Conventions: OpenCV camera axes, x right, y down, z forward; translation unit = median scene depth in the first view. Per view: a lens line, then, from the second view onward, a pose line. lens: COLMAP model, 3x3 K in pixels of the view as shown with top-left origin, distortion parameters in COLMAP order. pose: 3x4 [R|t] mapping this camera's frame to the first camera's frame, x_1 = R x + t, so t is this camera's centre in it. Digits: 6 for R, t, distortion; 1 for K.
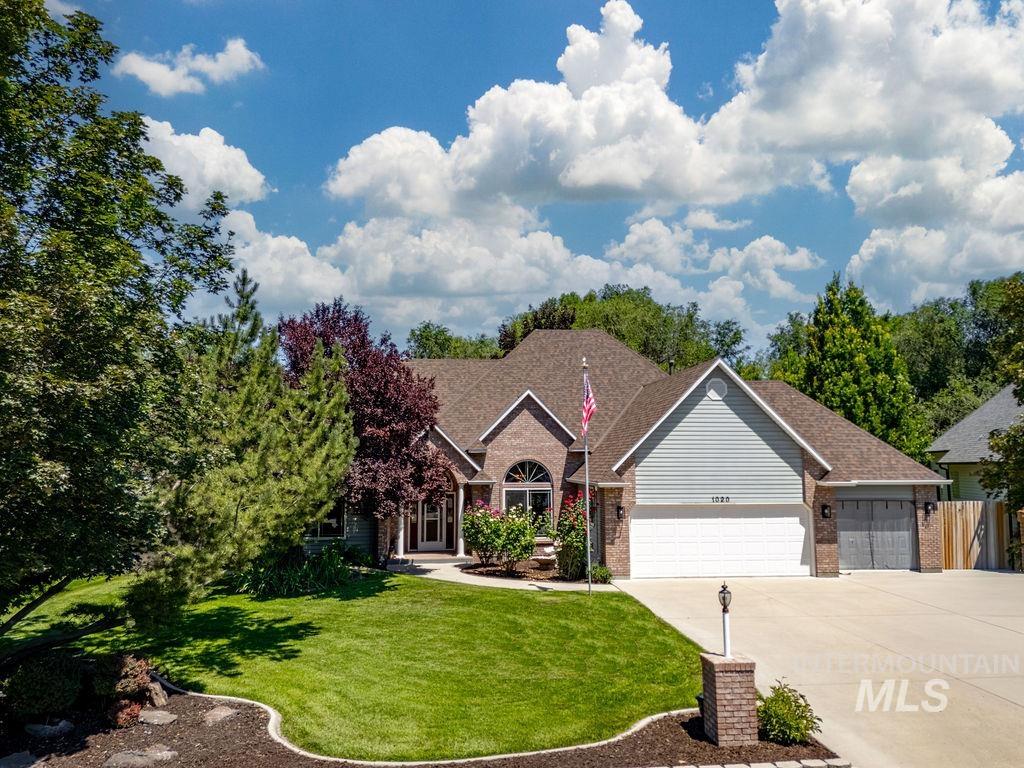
lens RADIAL K [[752.8, 0, 512.0], [0, 752.8, 384.0], [0, 0, 1]] dist [0.079532, -0.067658]
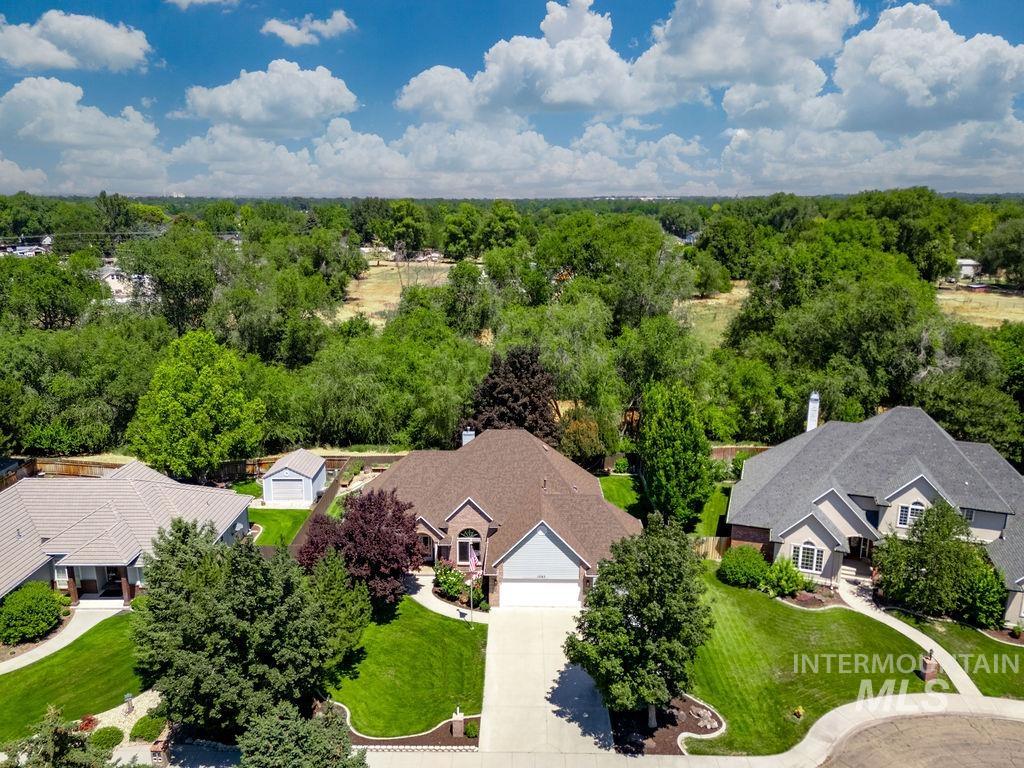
lens RADIAL K [[752.8, 0, 512.0], [0, 752.8, 384.0], [0, 0, 1]] dist [0.079532, -0.067658]
pose [[0.993544, 0.035261, -0.107825, 0.406113], [0.003828, 0.939506, 0.342510, -1.146017], [0.113379, -0.340712, 0.933306, -0.908234]]
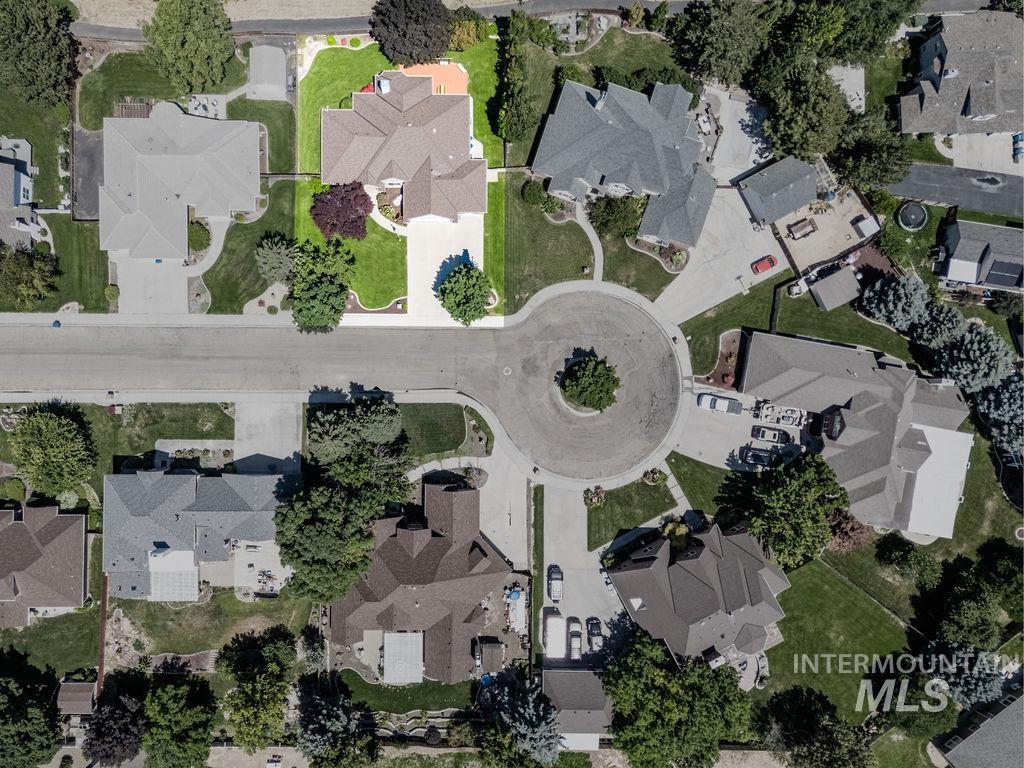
lens RADIAL K [[789.2, 0, 469.2], [0, 789.2, 387.3], [0, 0, 1]] dist [0.088874, -0.086592]
pose [[0.994491, 0.097945, 0.037353, 0.423714], [-0.027071, -0.104272, 0.994180, -4.804606], [0.101270, -0.989714, -0.101046, 0.477331]]
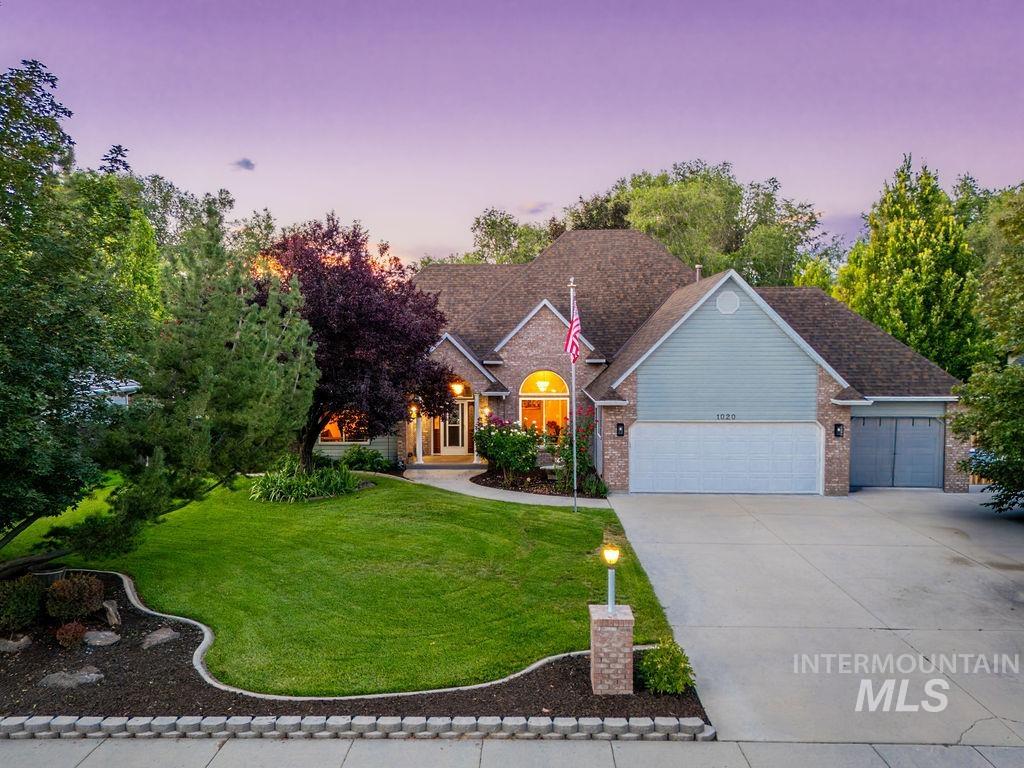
lens RADIAL K [[752.8, 0, 512.0], [0, 752.8, 384.0], [0, 0, 1]] dist [0.079532, -0.067658]
pose [[0.992368, 0.009560, -0.122938, 0.119792], [0.010096, 0.987343, 0.158278, -0.046835], [0.122896, -0.158311, 0.979711, 0.014924]]
